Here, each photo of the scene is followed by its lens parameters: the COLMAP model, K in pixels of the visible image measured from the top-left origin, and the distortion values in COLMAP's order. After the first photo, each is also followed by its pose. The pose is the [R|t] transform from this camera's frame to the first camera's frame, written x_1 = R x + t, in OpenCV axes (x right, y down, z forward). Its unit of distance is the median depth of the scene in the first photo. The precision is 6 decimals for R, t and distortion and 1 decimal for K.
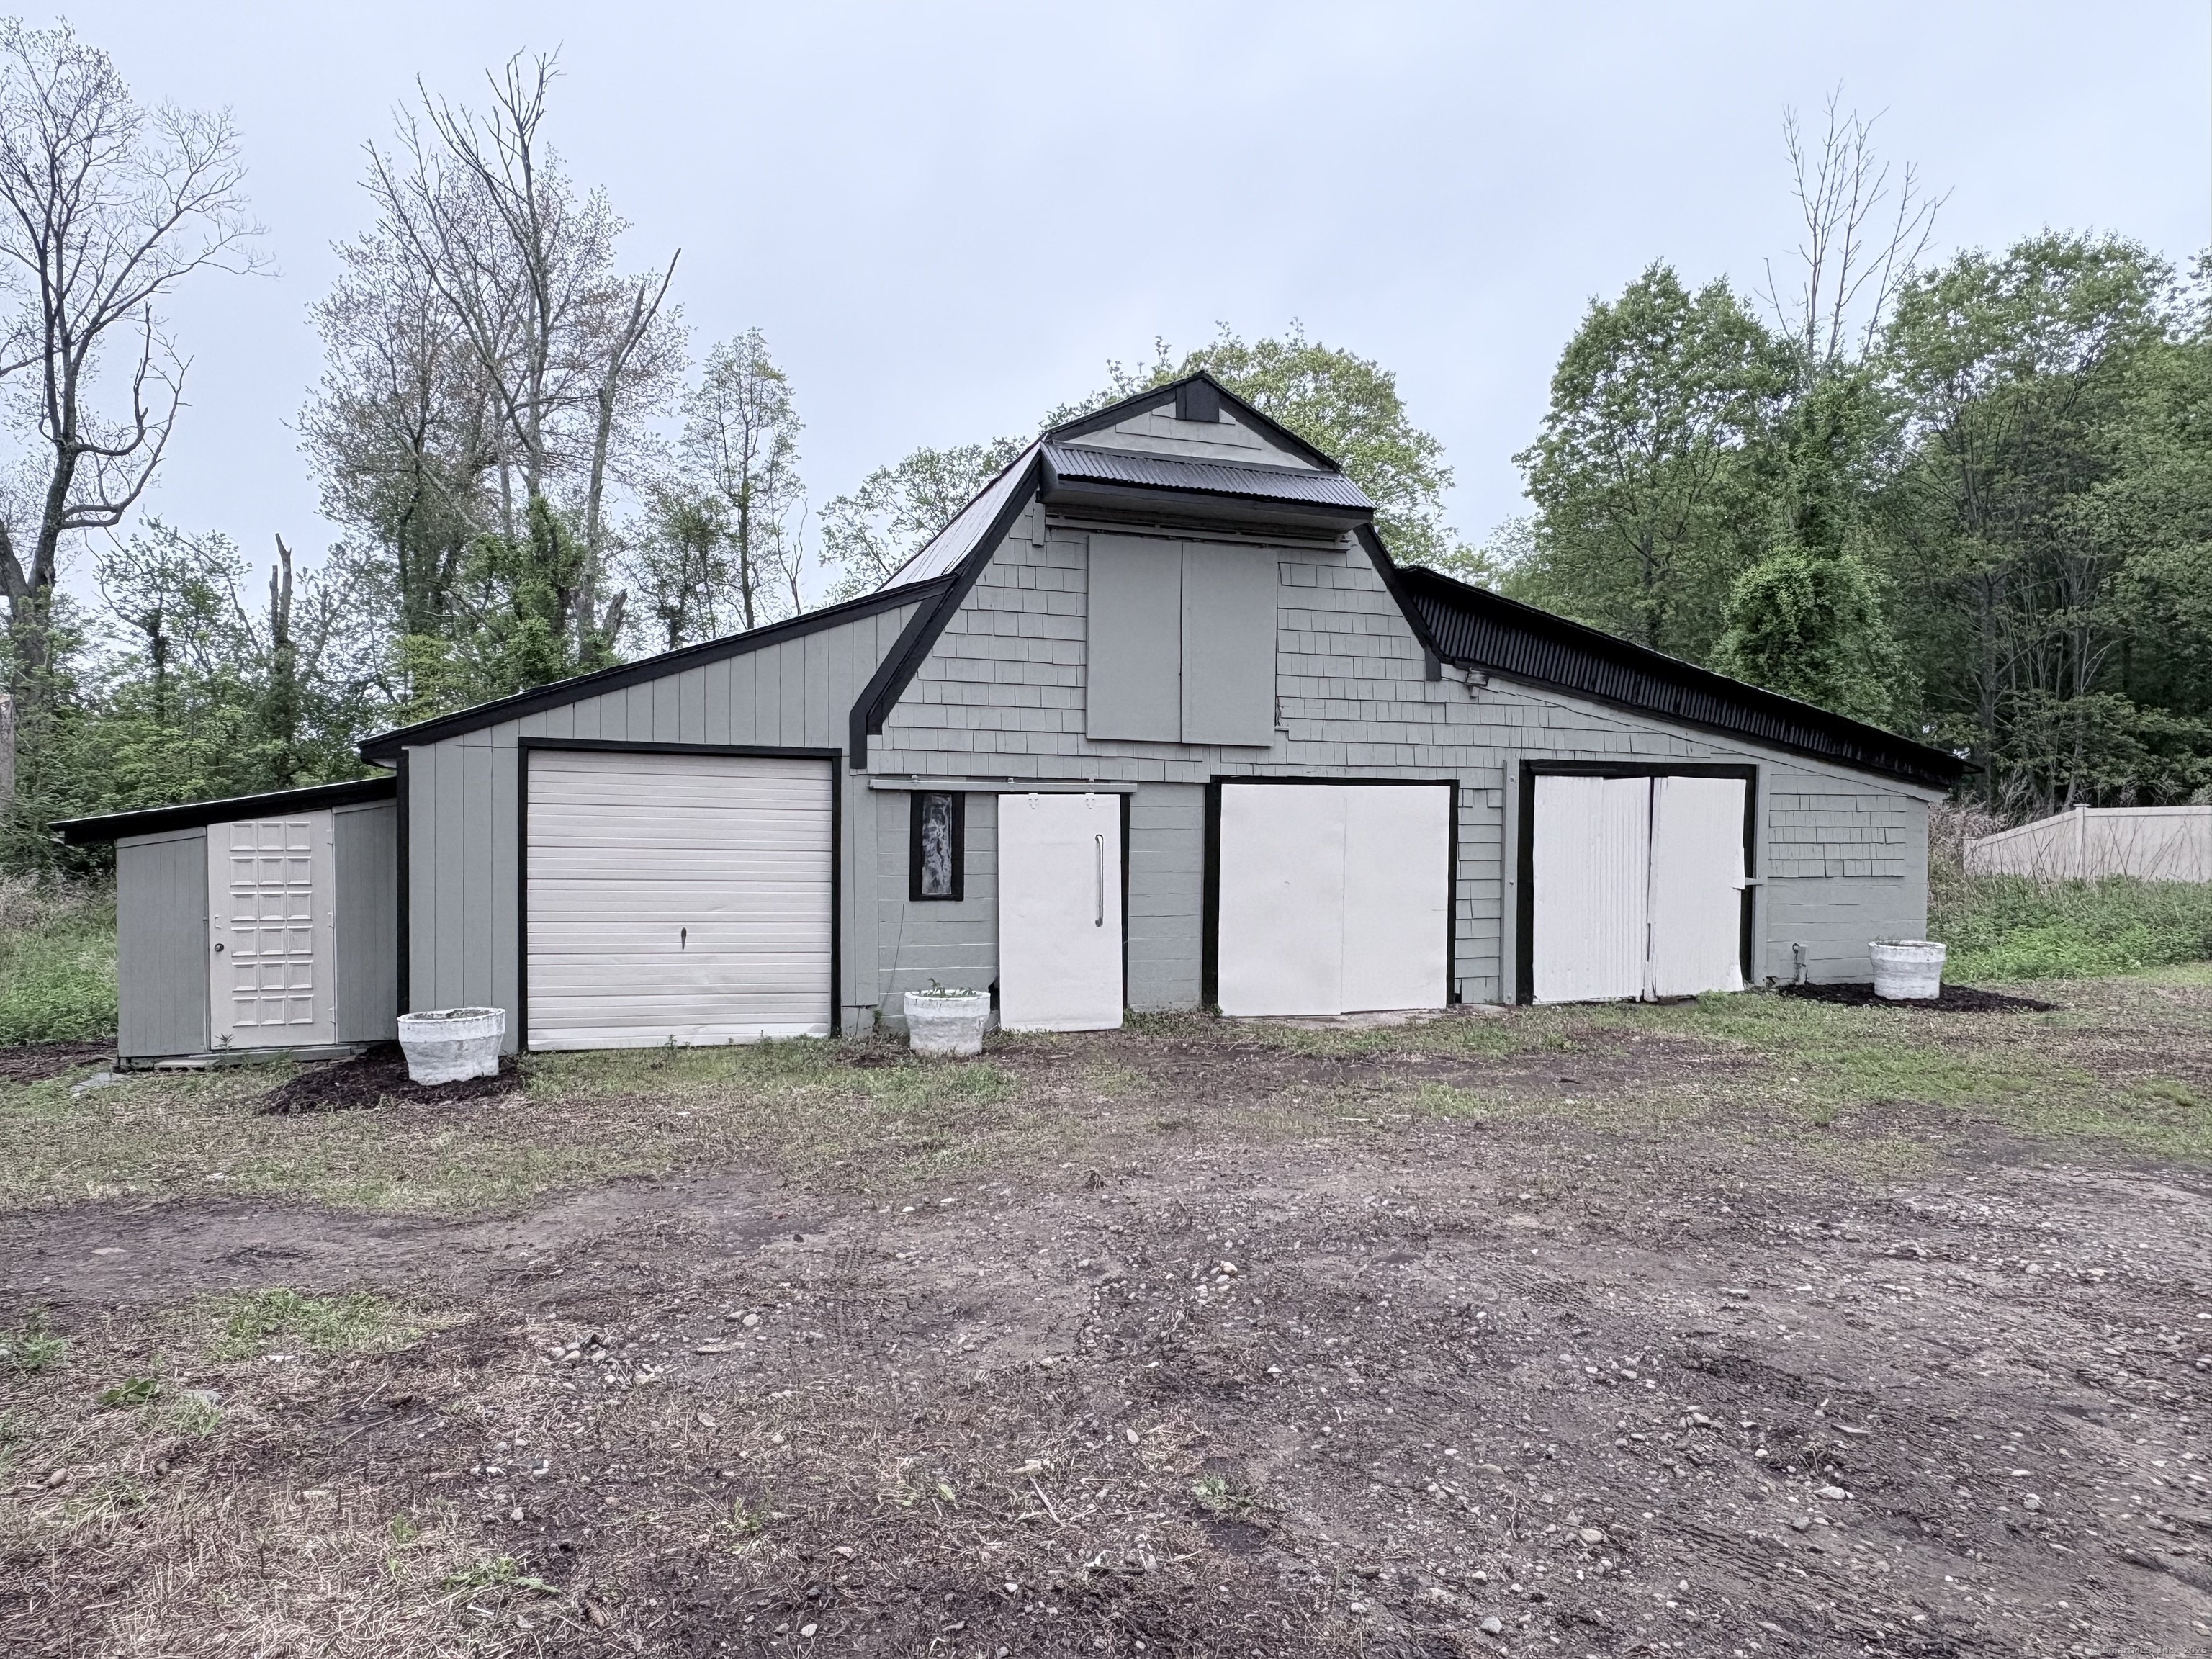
lens RADIAL K [[1413.9, 0, 1105.2], [0, 1413.9, 838.5], [0, 0, 1]] dist [0.000532, 0.003603]
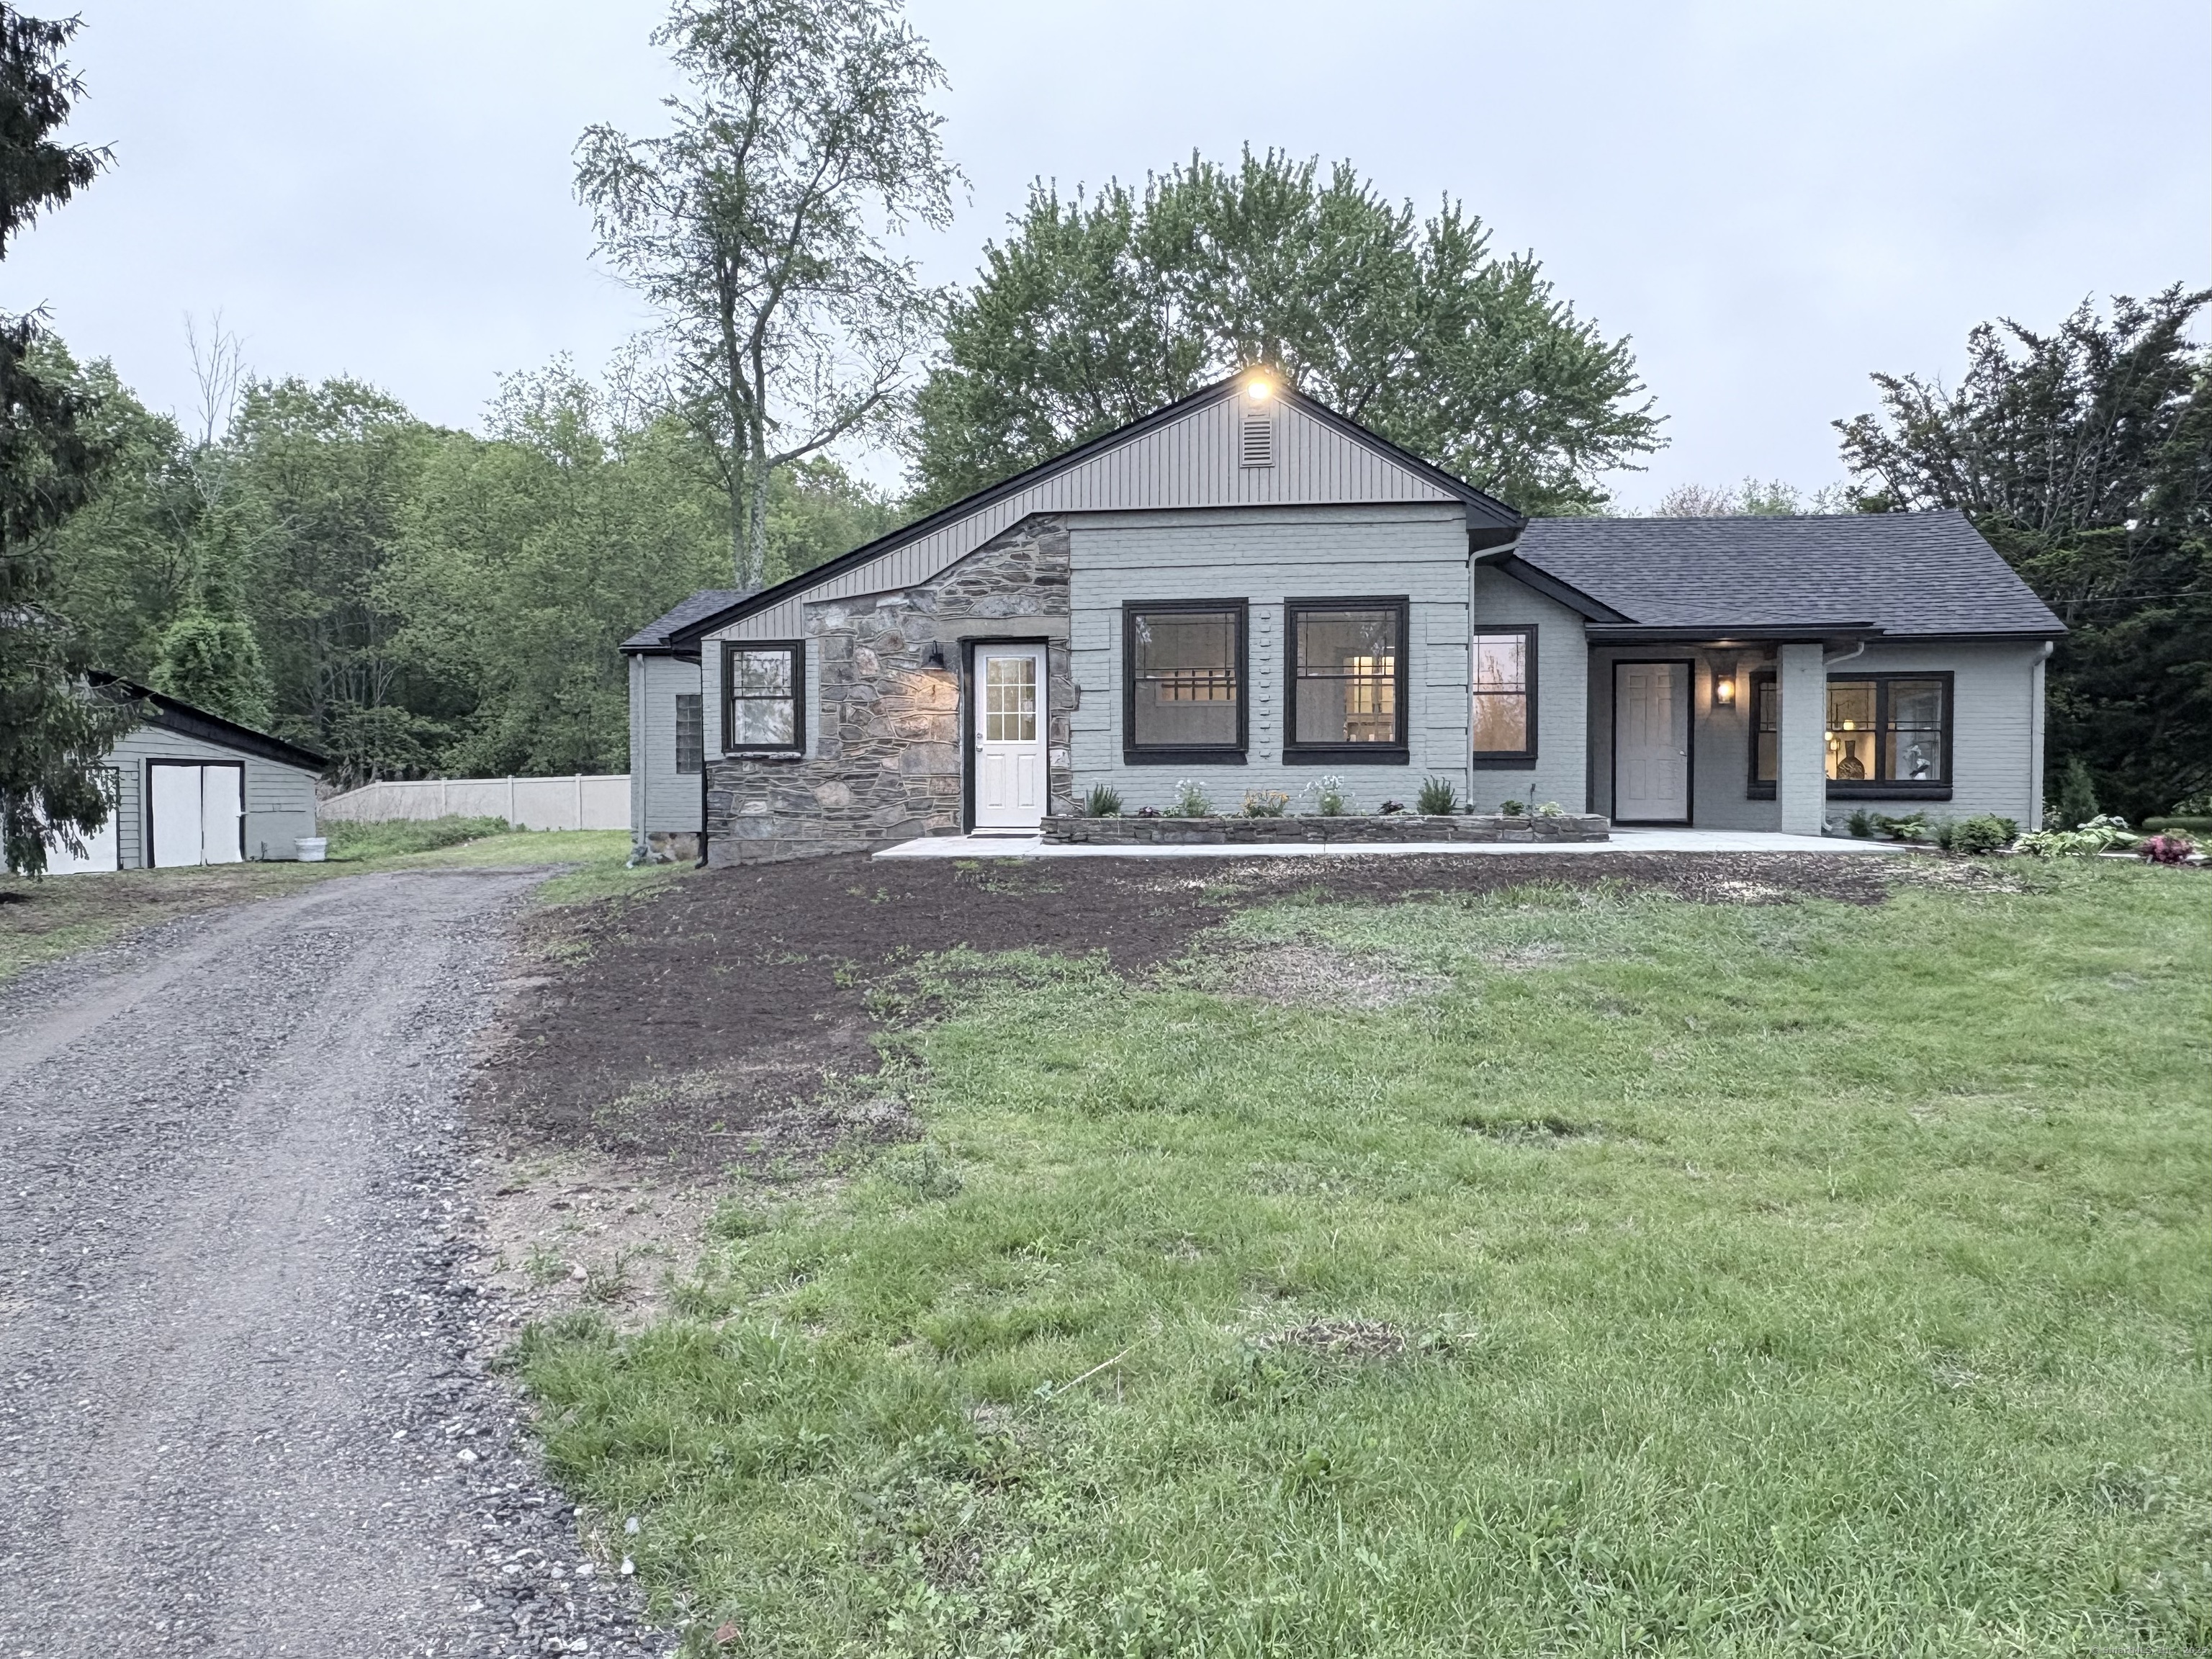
lens RADIAL K [[1608.5, 0, 1106.5], [0, 1608.5, 834.2], [0, 0, 1]] dist [-0.003966, 0.003980]
pose [[0.518537, -0.026881, 0.854633, -0.506927], [0.020353, 0.999611, 0.019092, 0.021703], [-0.854813, 0.007495, 0.518882, -0.745774]]
